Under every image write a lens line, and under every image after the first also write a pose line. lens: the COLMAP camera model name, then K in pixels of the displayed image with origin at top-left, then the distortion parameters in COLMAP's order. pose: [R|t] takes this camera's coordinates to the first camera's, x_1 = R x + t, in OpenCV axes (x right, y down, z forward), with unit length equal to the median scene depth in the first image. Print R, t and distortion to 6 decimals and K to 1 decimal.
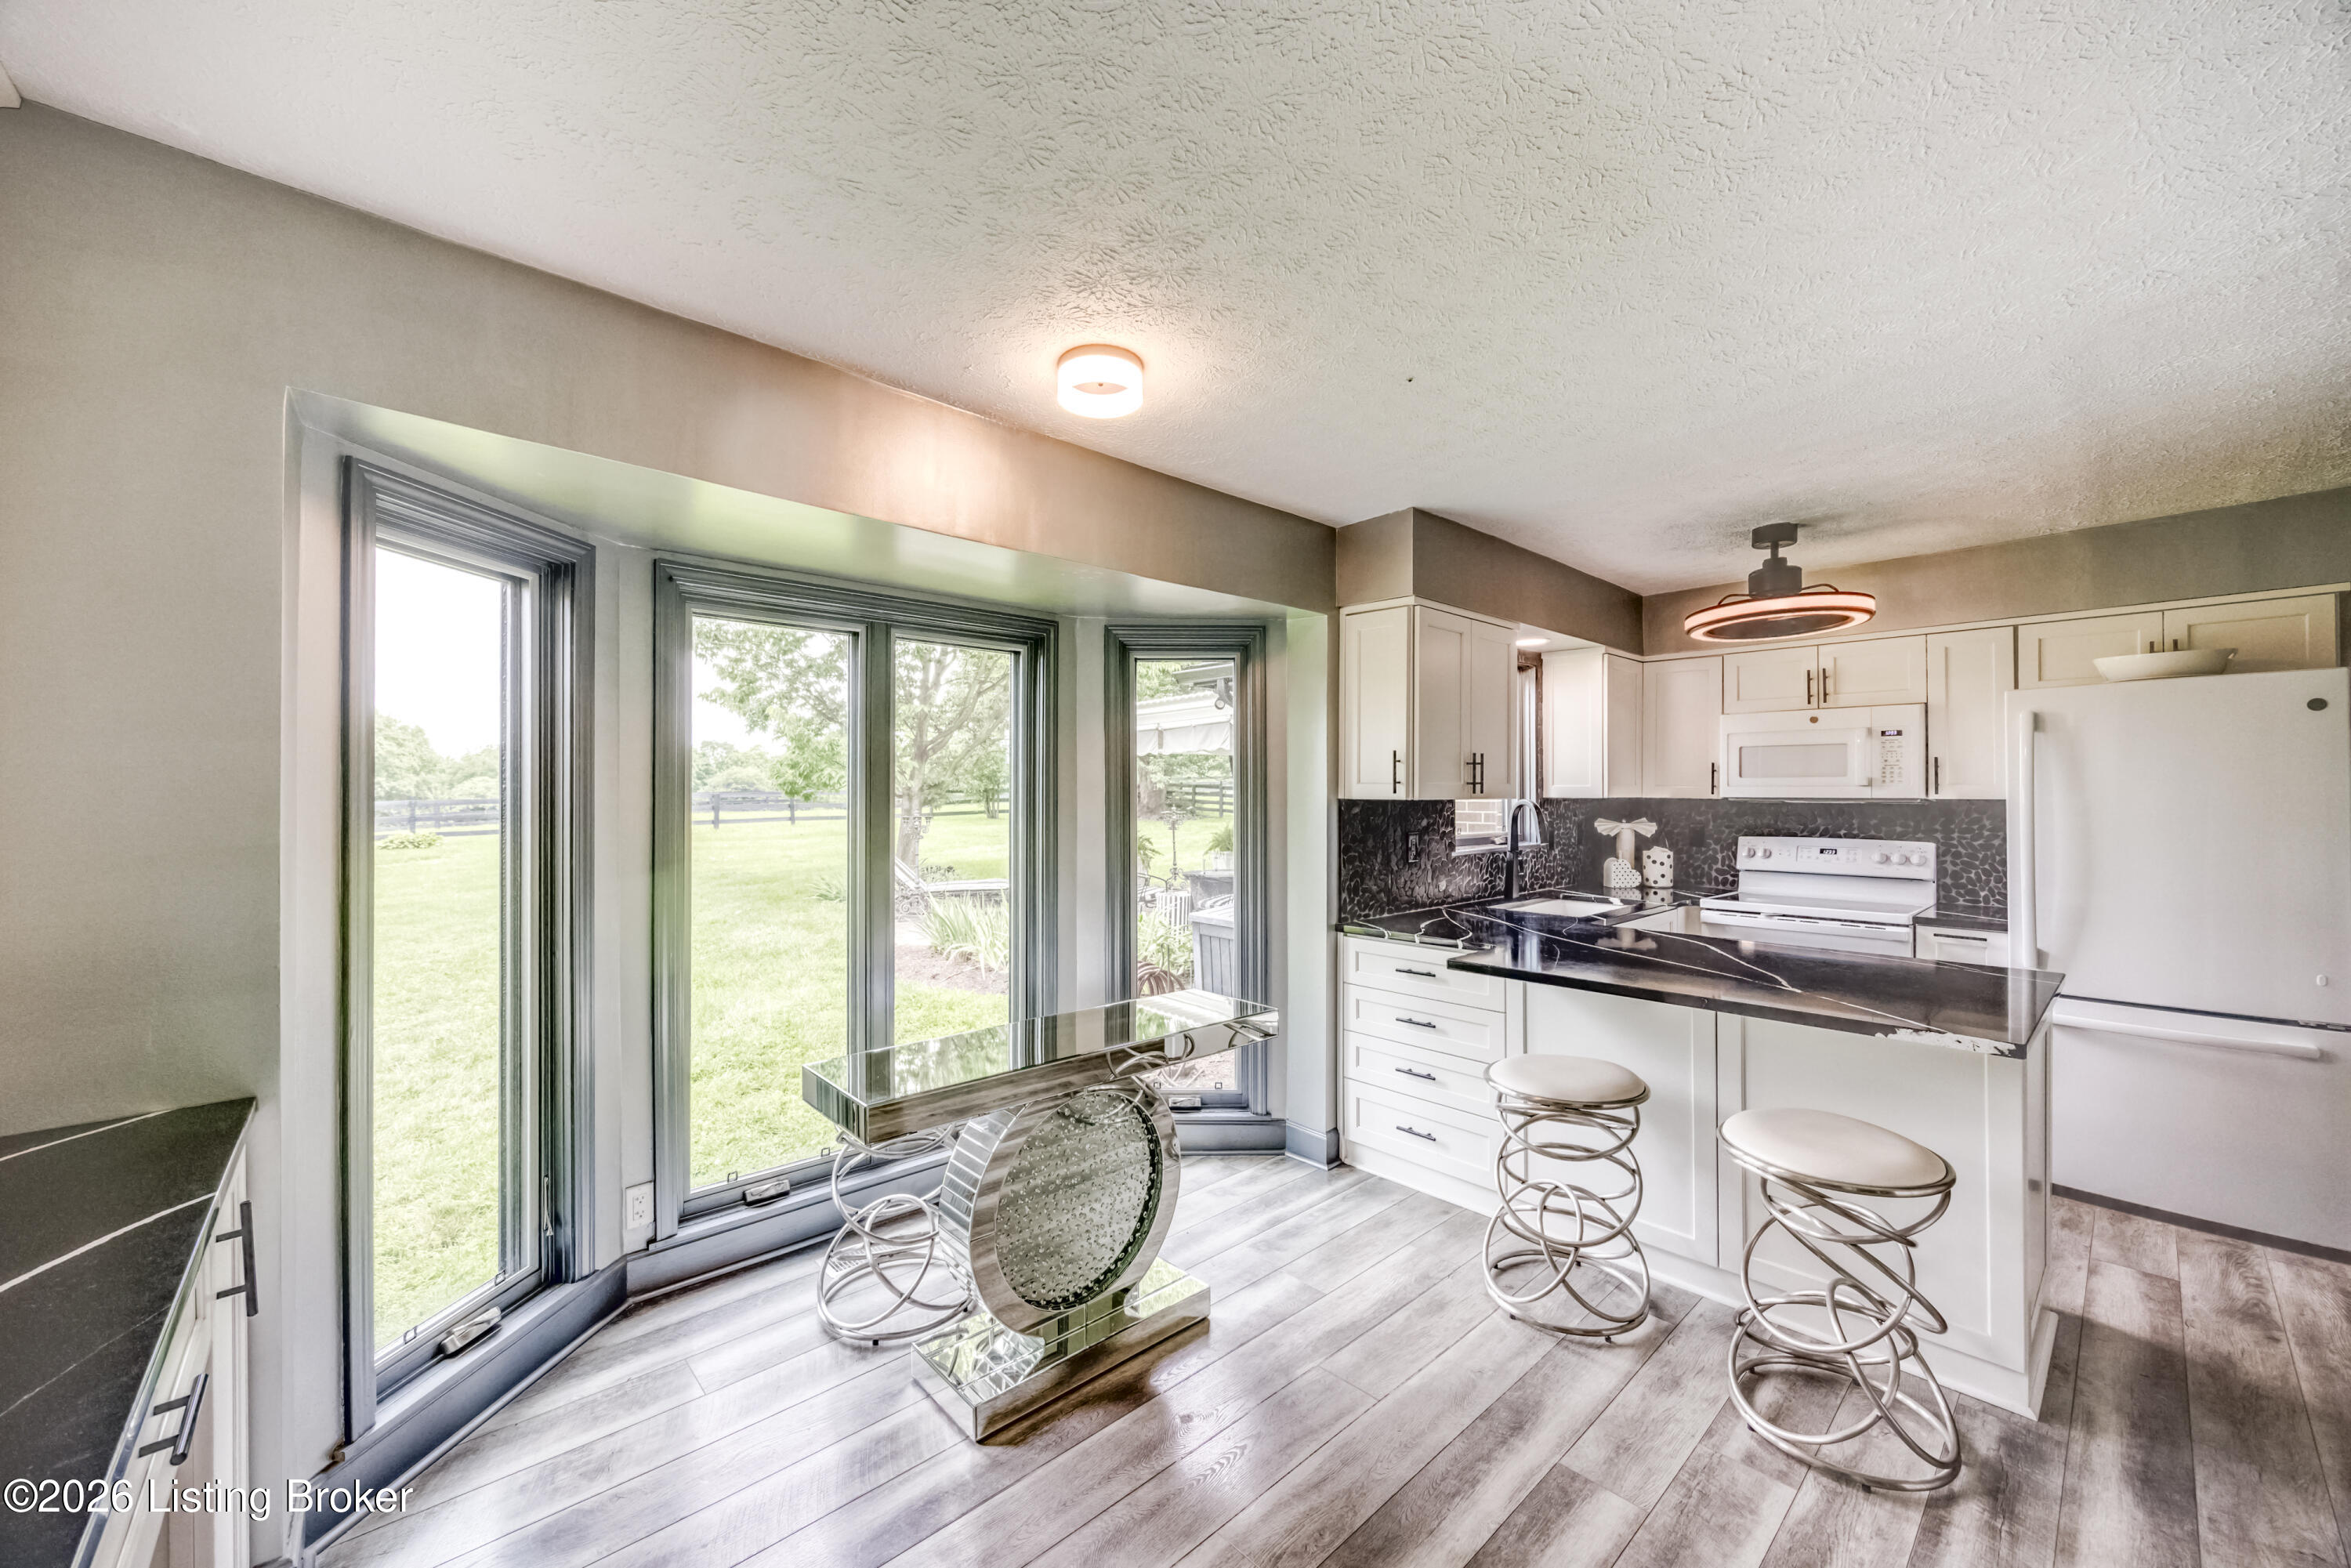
lens RADIAL K [[891.8, 0, 1180.8], [0, 891.8, 791.7], [0, 0, 1]] dist [-0.009917, -0.000023]
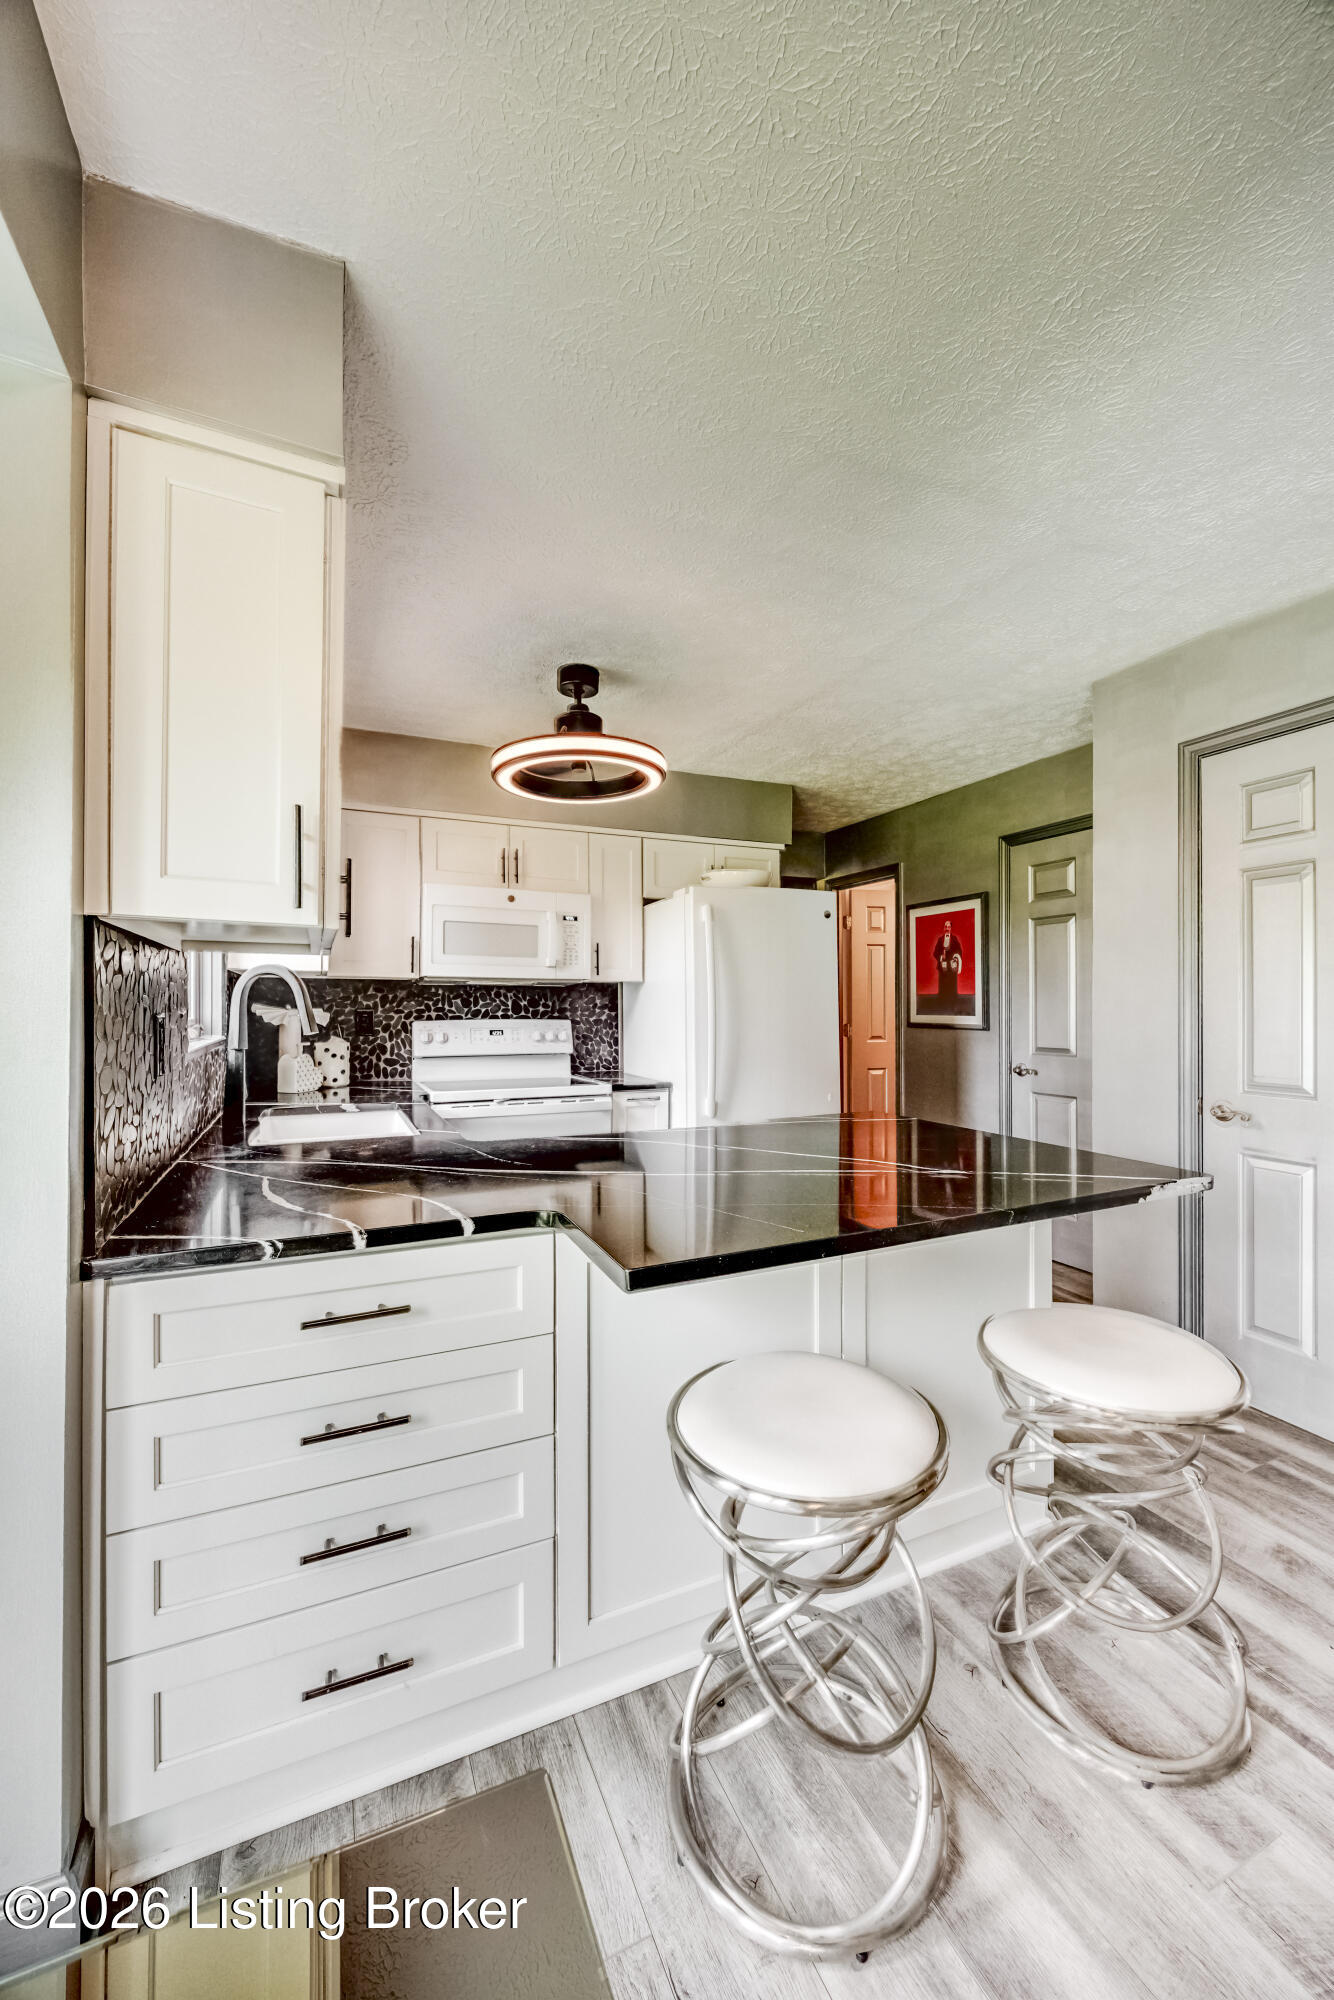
lens RADIAL K [[758.7, 0, 664.3], [0, 758.7, 1005.0], [0, 0, 1]] dist [-0.009917, -0.000023]
pose [[0.325811, 0.002112, 0.945433, -0.030733], [0.000221, 0.999997, -0.002310, 0.041776], [-0.945435, 0.000962, 0.325810, 0.598363]]
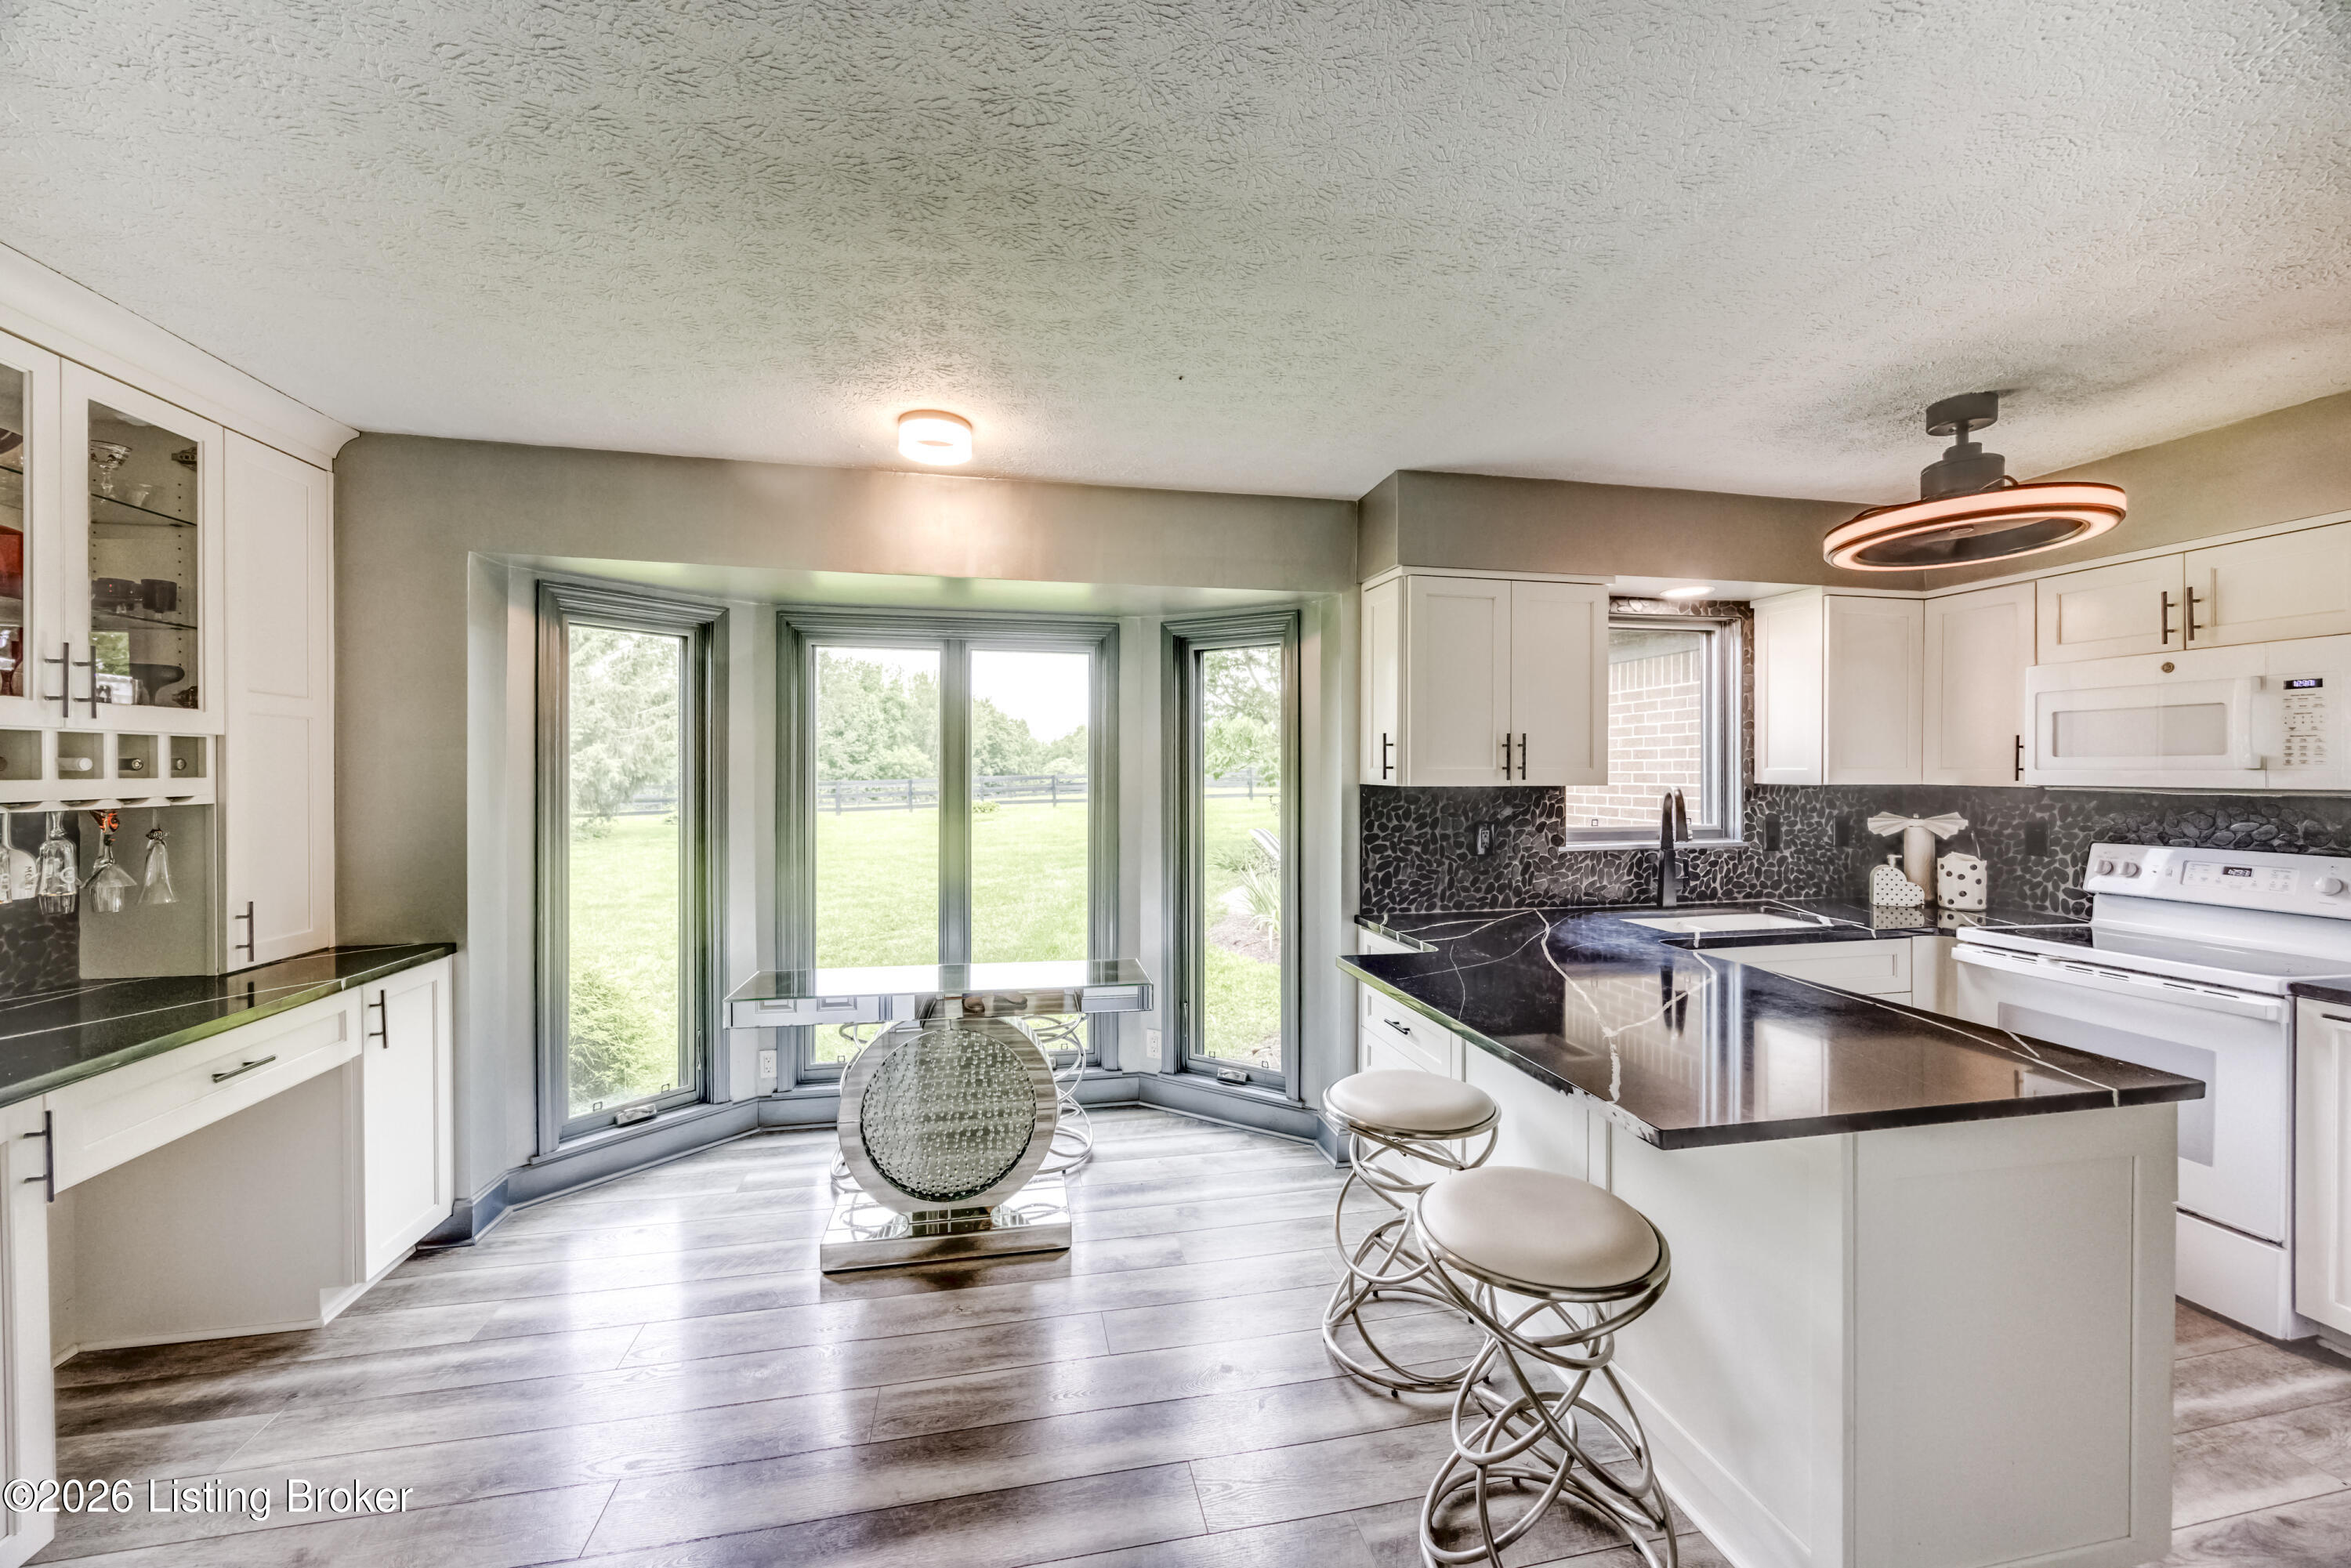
lens RADIAL K [[891.8, 0, 1183.5], [0, 891.8, 776.0], [0, 0, 1]] dist [-0.009917, -0.000023]
pose [[0.856566, 0.003779, -0.516023, 0.453953], [-0.000769, 0.999981, 0.006047, -0.005284], [0.516037, -0.004783, 0.856553, 0.076708]]
